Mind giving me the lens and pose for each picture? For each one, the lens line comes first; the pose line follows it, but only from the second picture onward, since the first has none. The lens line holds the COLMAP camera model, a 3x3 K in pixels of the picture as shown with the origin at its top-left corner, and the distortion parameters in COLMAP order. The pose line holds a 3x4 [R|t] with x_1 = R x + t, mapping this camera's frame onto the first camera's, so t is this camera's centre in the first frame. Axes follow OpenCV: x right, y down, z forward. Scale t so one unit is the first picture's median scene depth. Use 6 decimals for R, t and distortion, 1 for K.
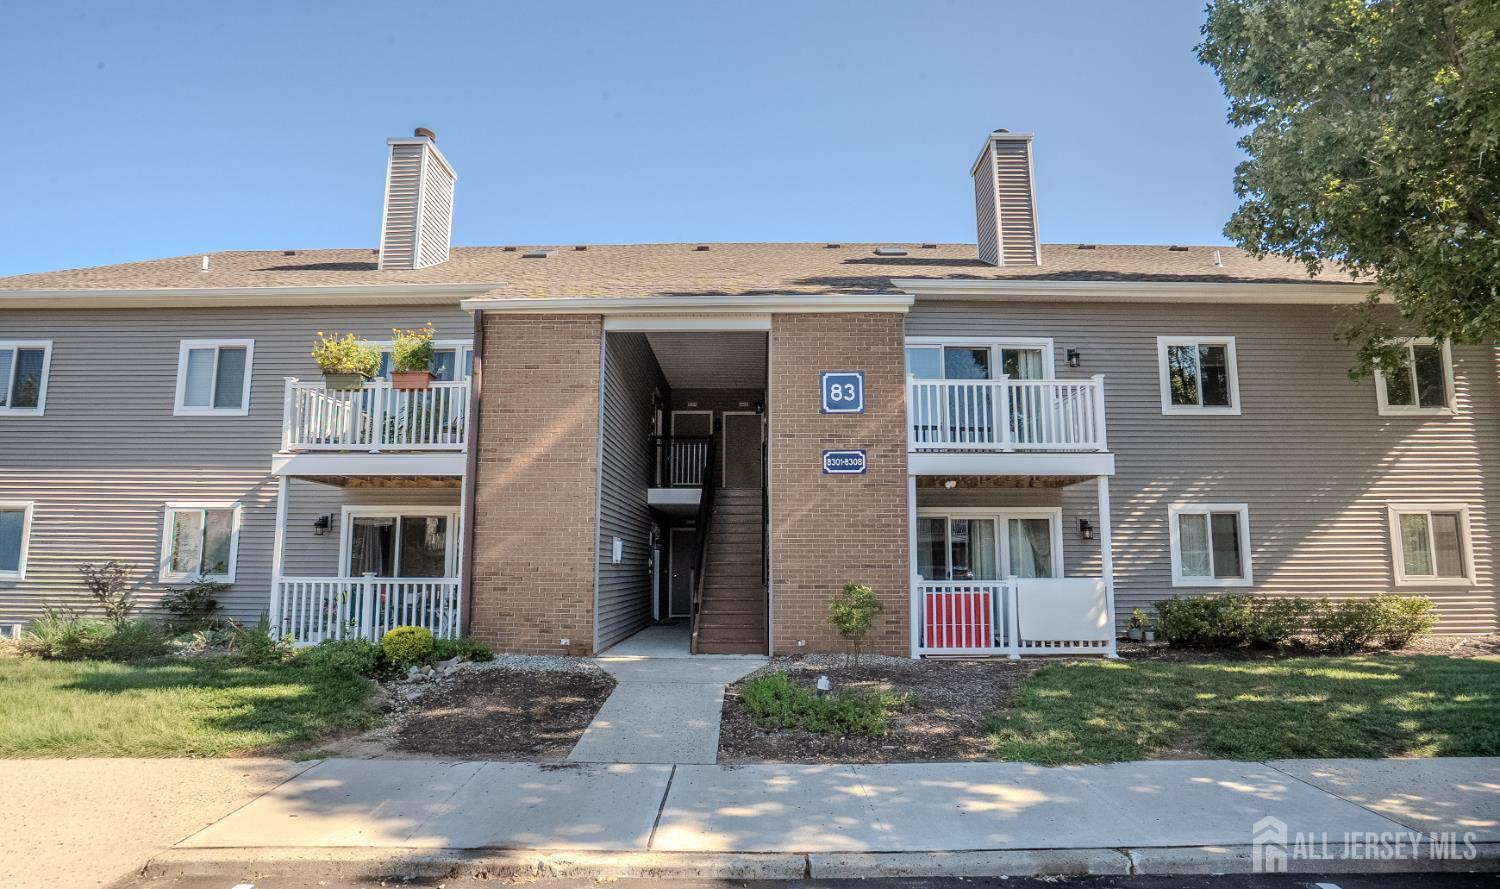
lens RADIAL K [[908.9, 0, 752.6], [0, 908.9, 444.4], [0, 0, 1]] dist [-0.049370, -0.002628]
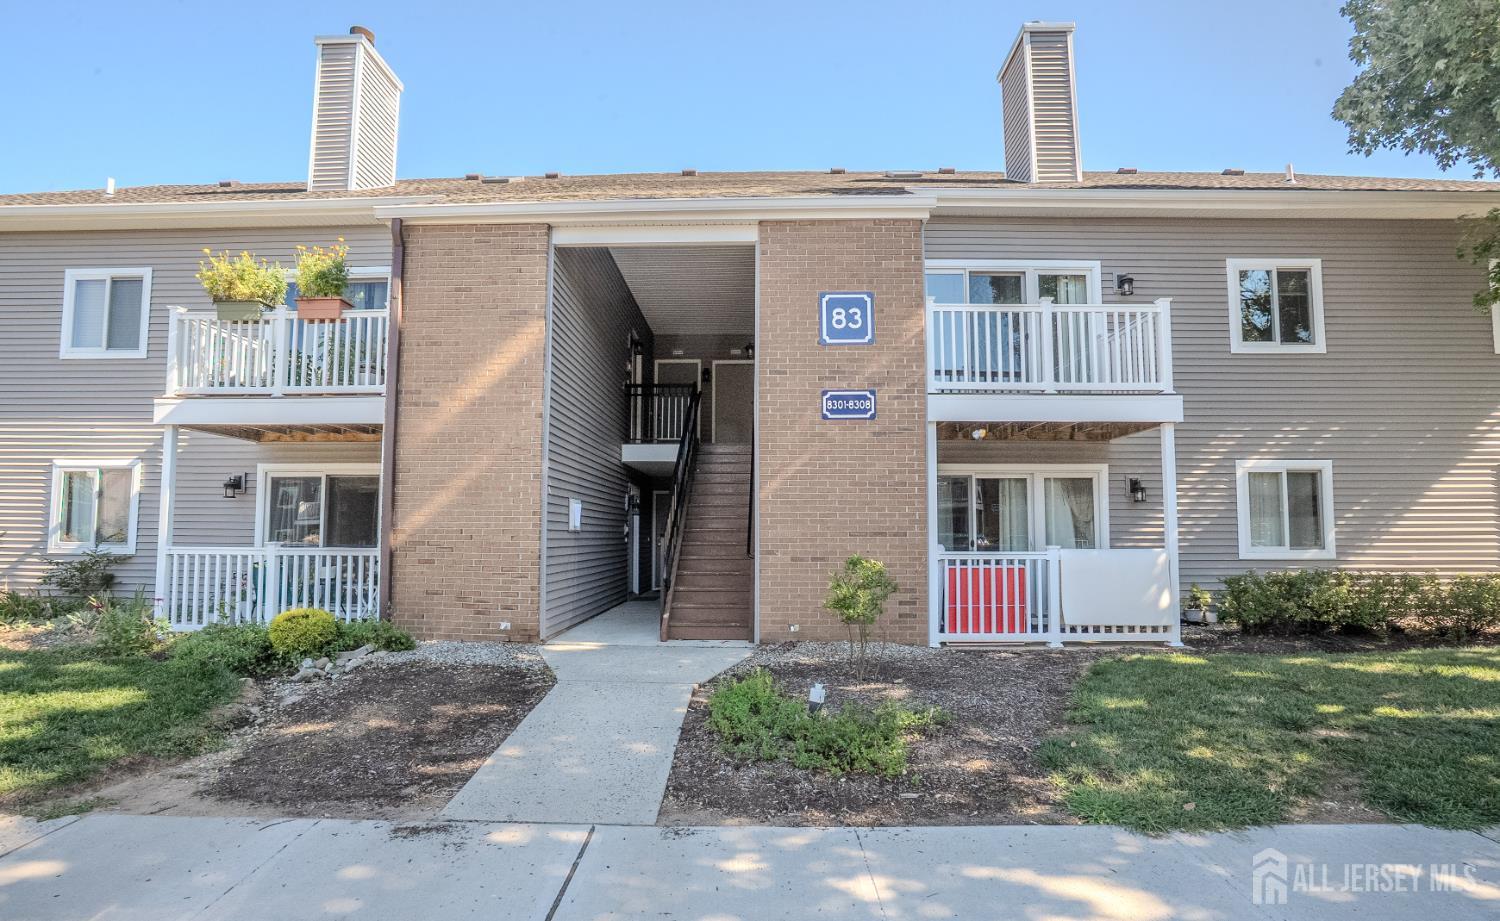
lens RADIAL K [[898.2, 0, 748.7], [0, 898.2, 461.4], [0, 0, 1]] dist [-0.044655, 0.004867]
pose [[0.999931, -0.000426, -0.011764, 0.021363], [0.001056, 0.998563, 0.053588, 0.025745], [0.011724, -0.053597, 0.998494, 0.196059]]
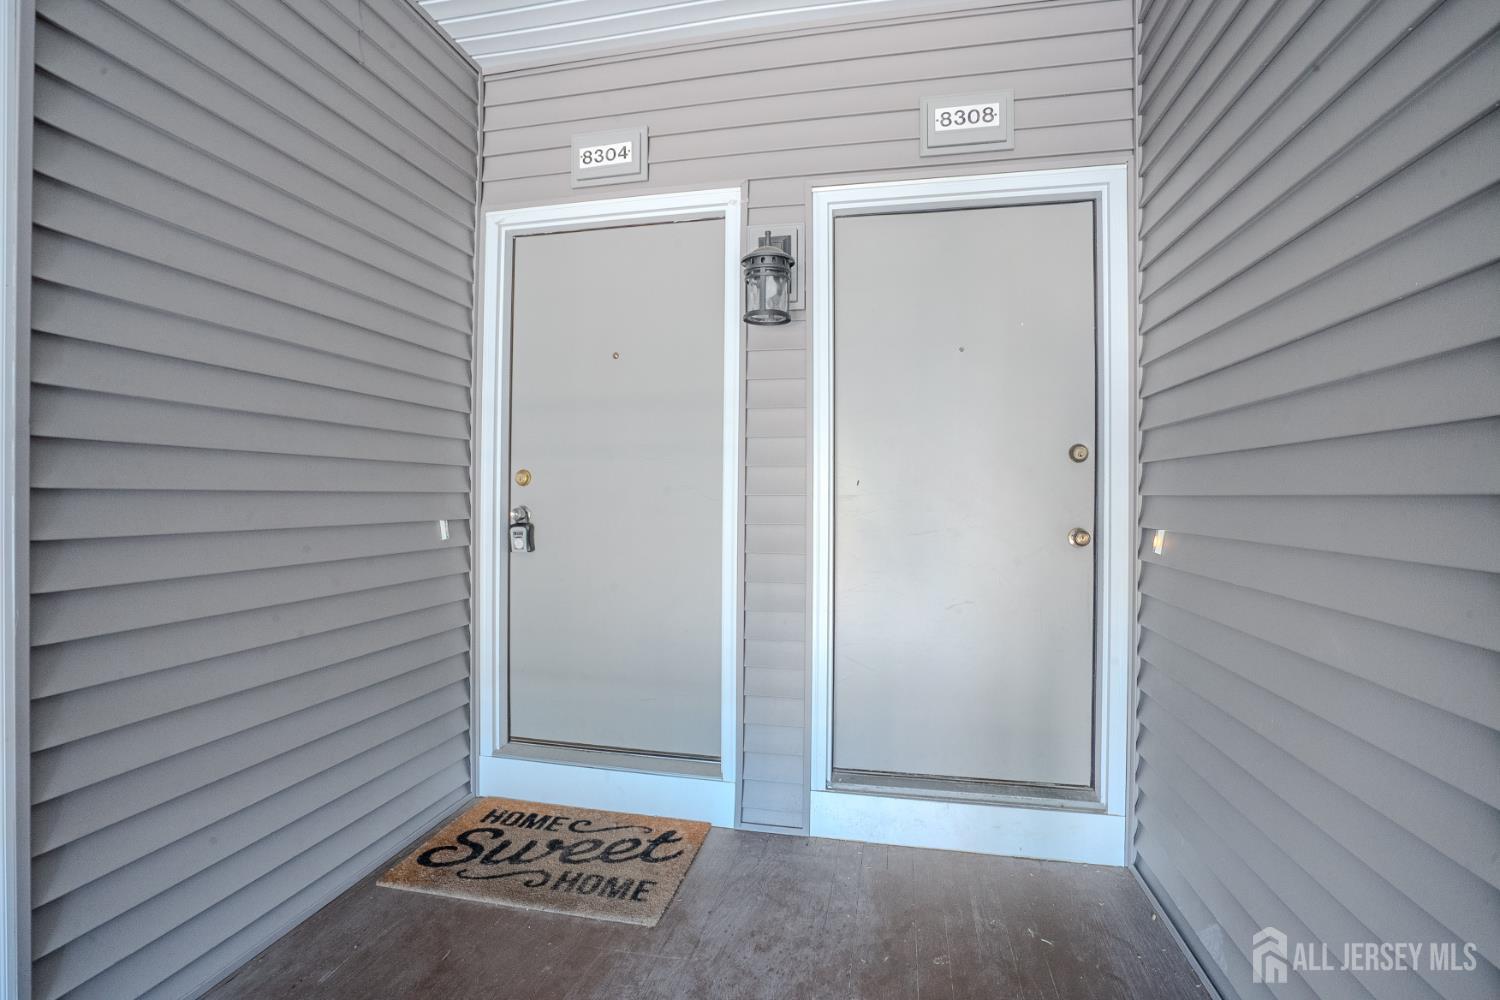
lens RADIAL K [[688.4, 0, 749.8], [0, 688.4, 498.0], [0, 0, 1]] dist [-0.045604, 0.014509]
pose [[0.979305, 0.003032, -0.202369, -0.033122], [0.025407, 0.990137, 0.137783, -0.004286], [0.200791, -0.140073, 0.969568, 1.456181]]
